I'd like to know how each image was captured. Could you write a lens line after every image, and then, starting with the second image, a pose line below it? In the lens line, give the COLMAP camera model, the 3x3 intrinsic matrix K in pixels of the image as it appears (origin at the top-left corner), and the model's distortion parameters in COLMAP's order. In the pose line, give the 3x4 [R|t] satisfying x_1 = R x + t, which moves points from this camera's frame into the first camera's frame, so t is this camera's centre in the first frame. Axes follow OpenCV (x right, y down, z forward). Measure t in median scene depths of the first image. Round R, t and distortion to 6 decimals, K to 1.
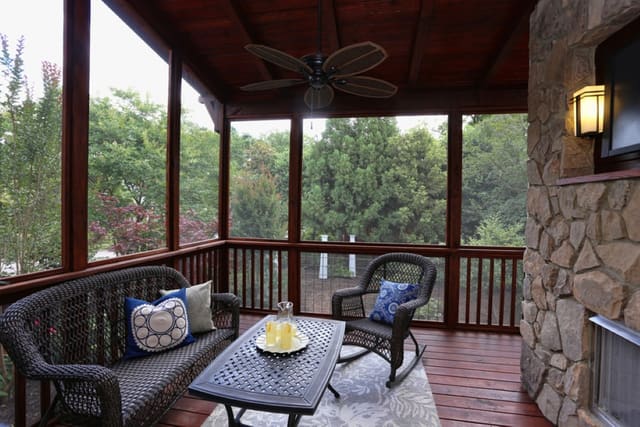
lens RADIAL K [[314.0, 0, 320.5], [0, 314.0, 211.5], [0, 0, 1]] dist [0.000714, 0.000017]
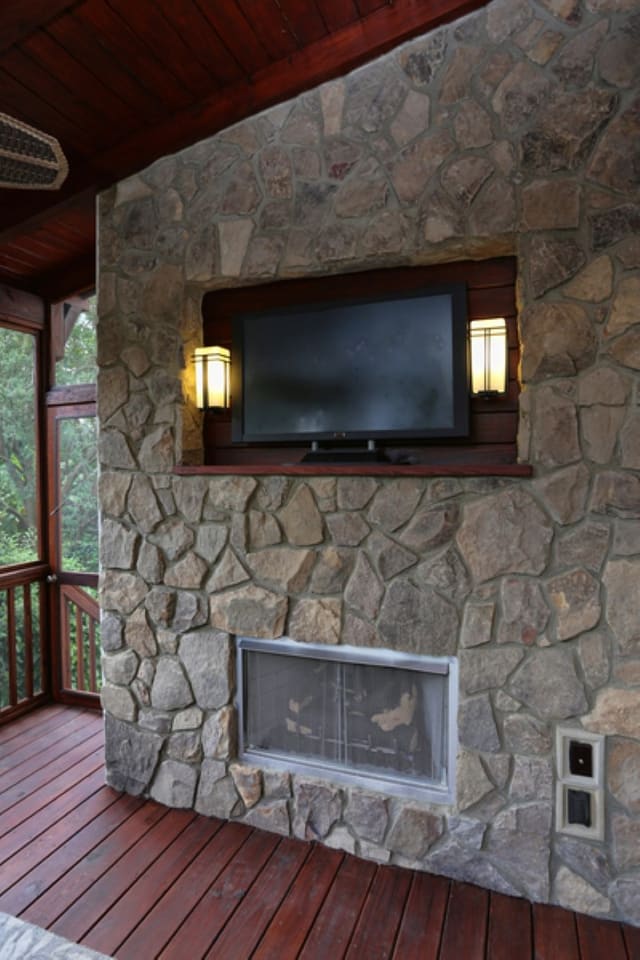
lens RADIAL K [[539.1, 0, 321.1], [0, 539.1, 480.1], [0, 0, 1]] dist [-0.024353, 0.002612]
pose [[0.195268, -0.057248, 0.979078, -0.355529], [0.031978, 0.998136, 0.051985, -0.125424], [-0.980228, 0.021158, 0.196734, 0.463826]]
